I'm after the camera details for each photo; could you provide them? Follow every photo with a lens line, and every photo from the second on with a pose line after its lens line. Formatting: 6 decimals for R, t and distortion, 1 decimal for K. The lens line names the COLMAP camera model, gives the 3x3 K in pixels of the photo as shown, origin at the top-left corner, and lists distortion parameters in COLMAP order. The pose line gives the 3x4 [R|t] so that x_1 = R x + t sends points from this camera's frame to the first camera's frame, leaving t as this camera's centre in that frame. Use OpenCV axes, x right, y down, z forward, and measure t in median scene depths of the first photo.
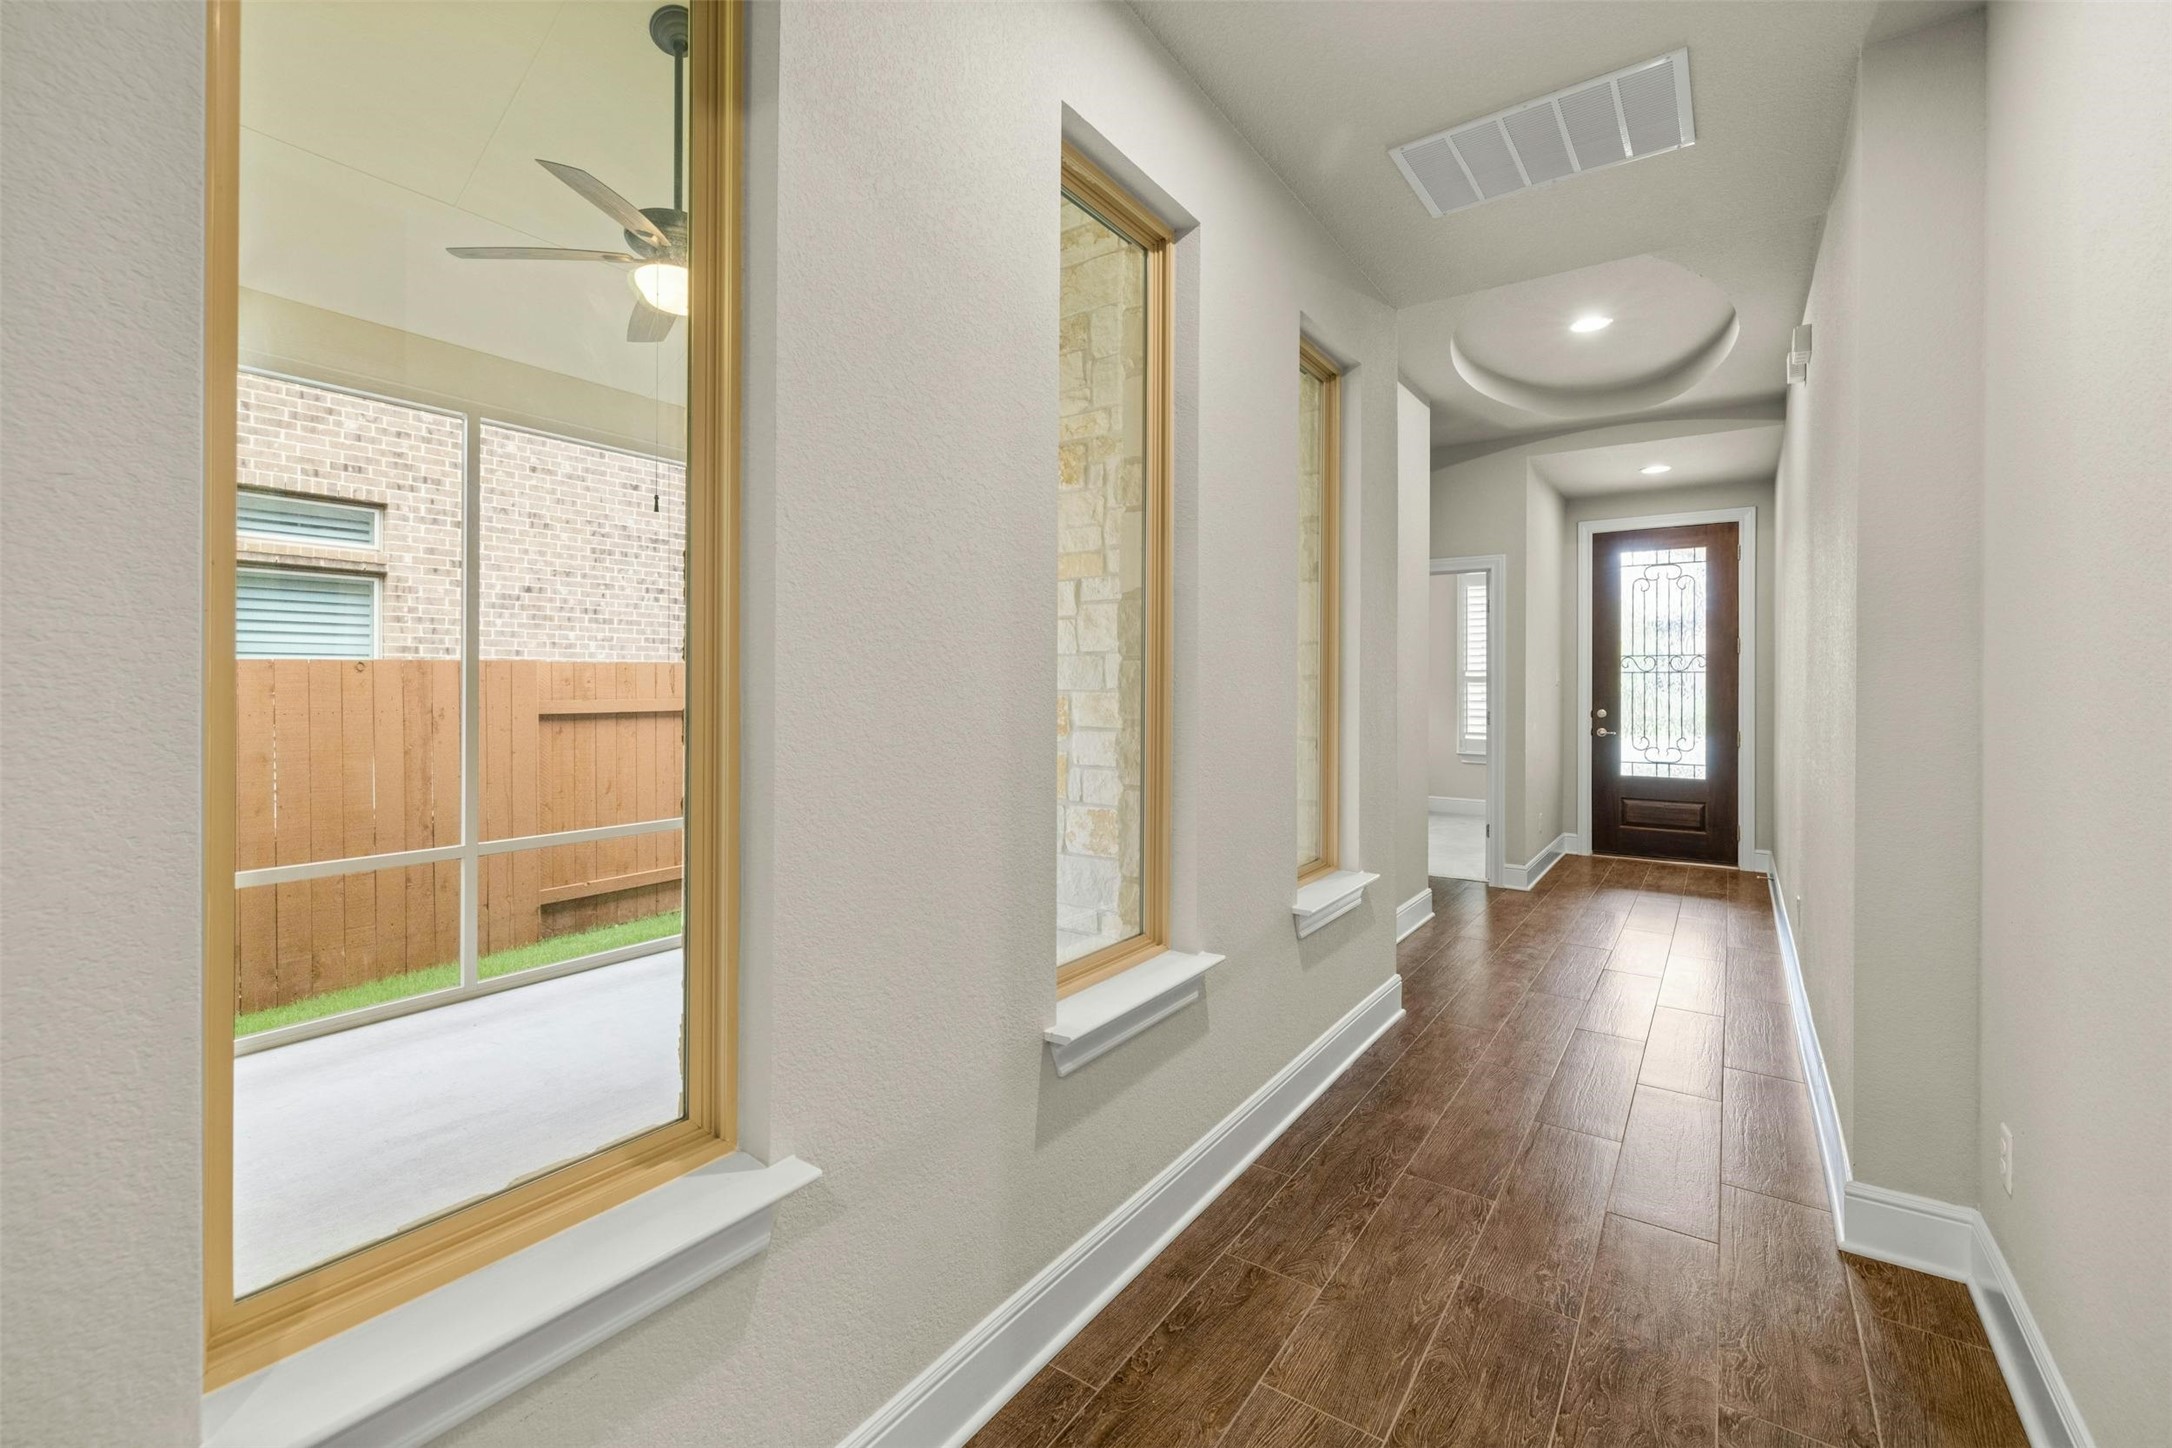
lens RADIAL K [[920.3, 0, 1083.8], [0, 920.3, 680.5], [0, 0, 1]] dist [0.000794, -0.000858]
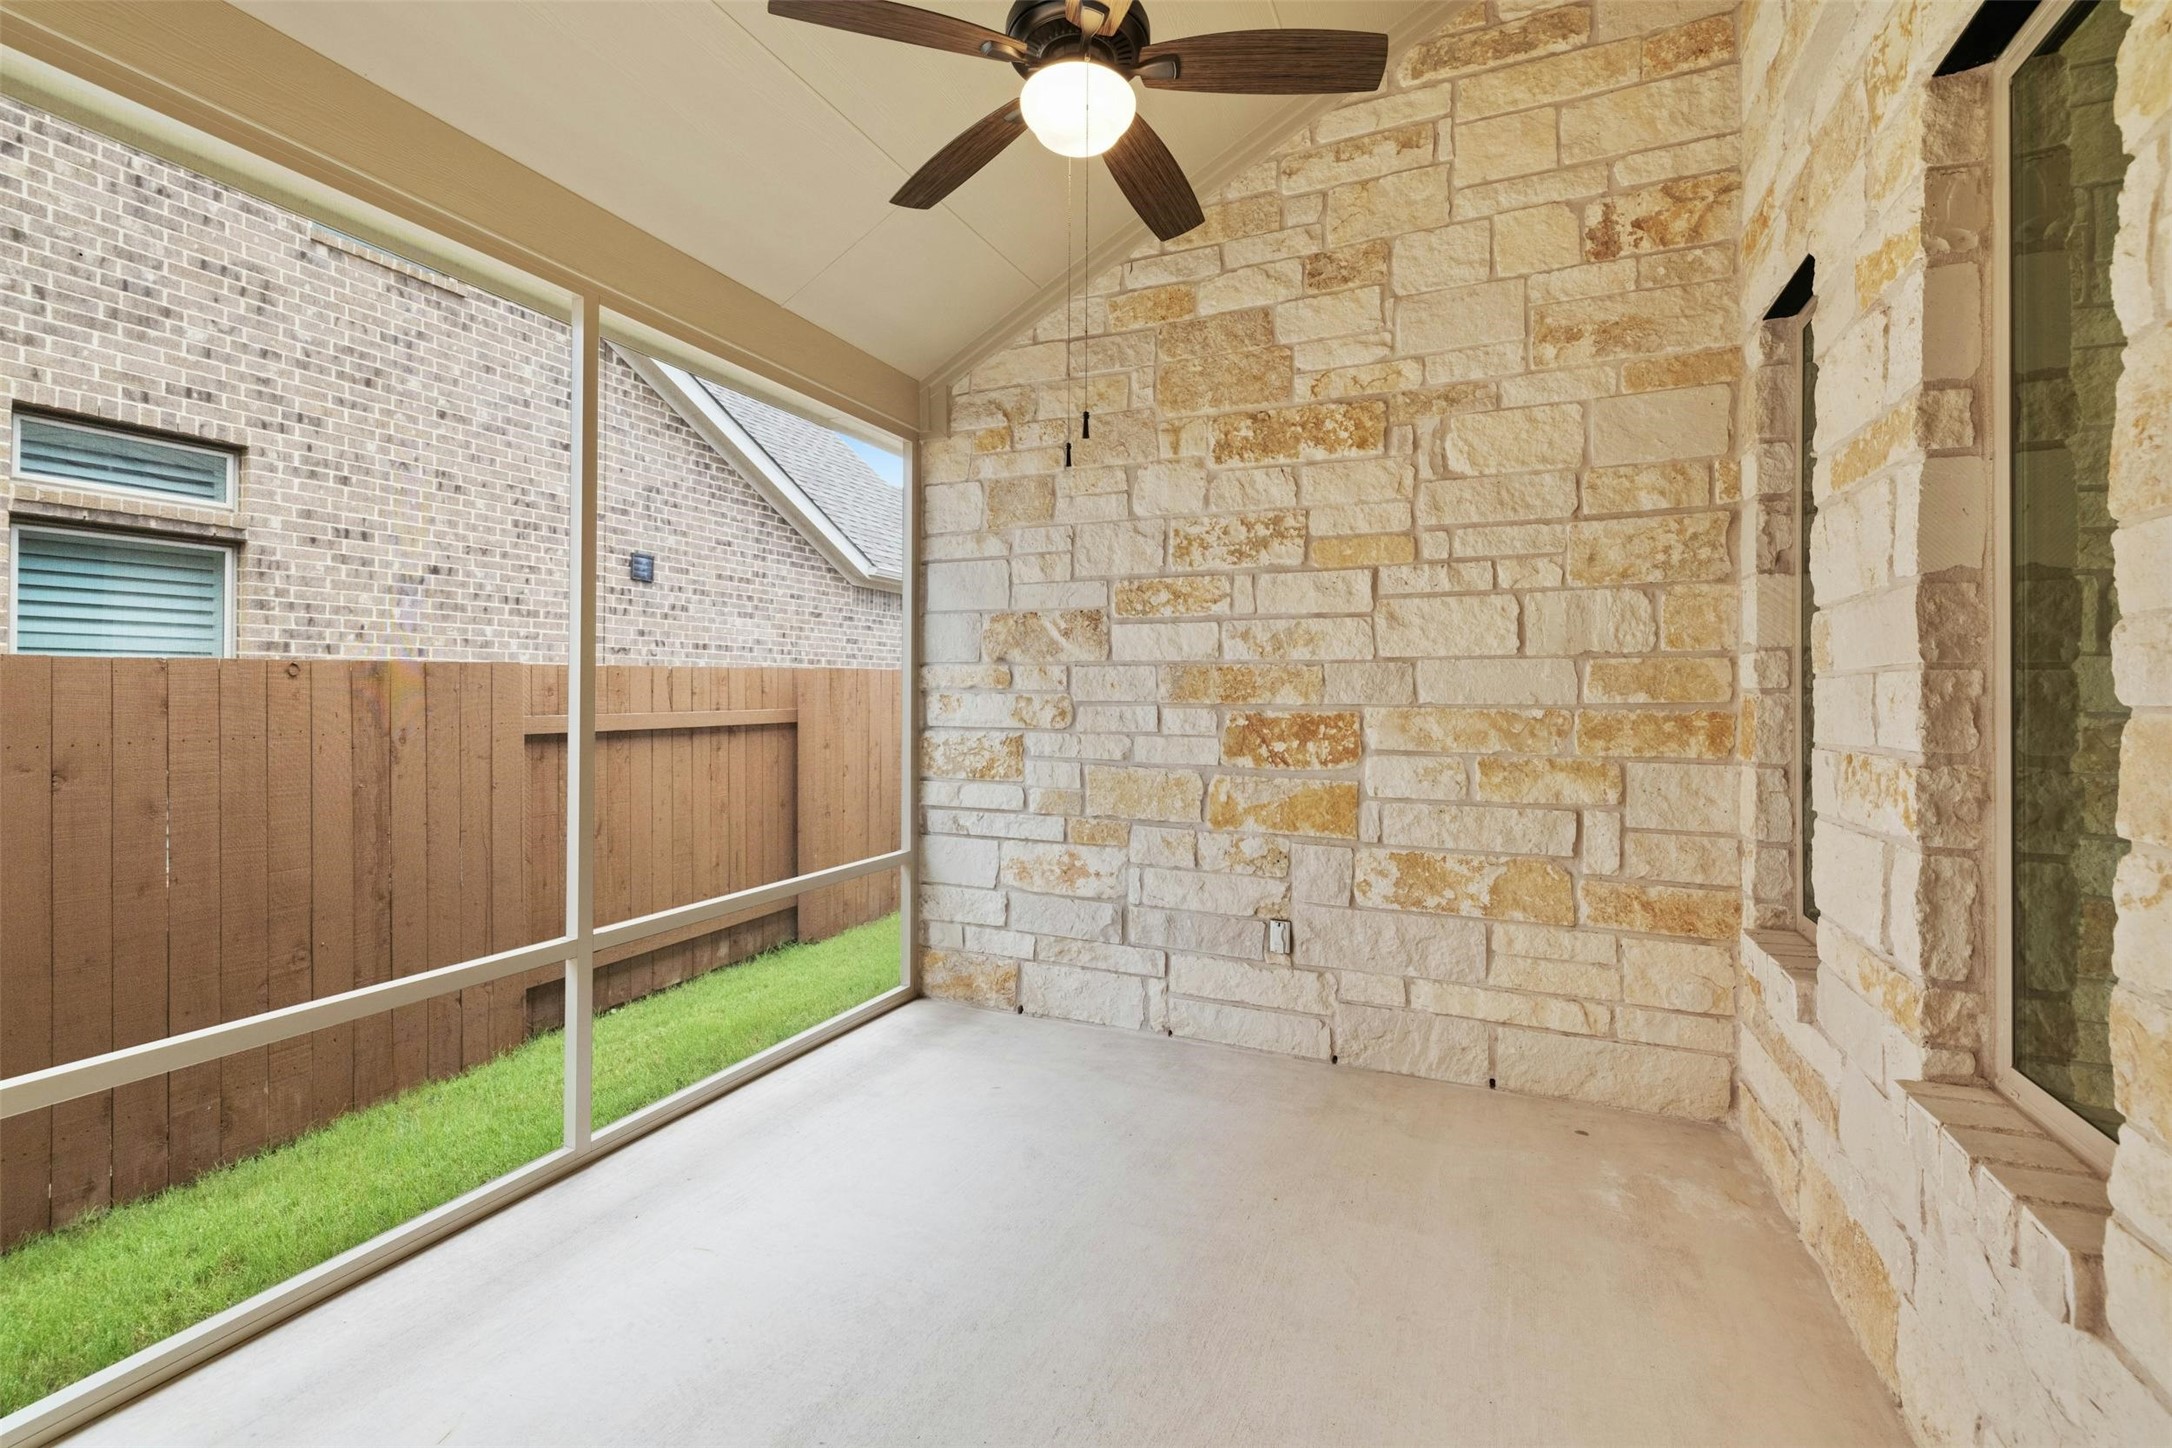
lens RADIAL K [[920.3, 0, 1039.2], [0, 920.3, 682.4], [0, 0, 1]] dist [0.000794, -0.000858]
pose [[0.981745, 0.003510, 0.190171, -0.281006], [-0.002568, 0.999983, -0.005198, -0.002590], [-0.190186, 0.004615, 0.981737, 0.165217]]
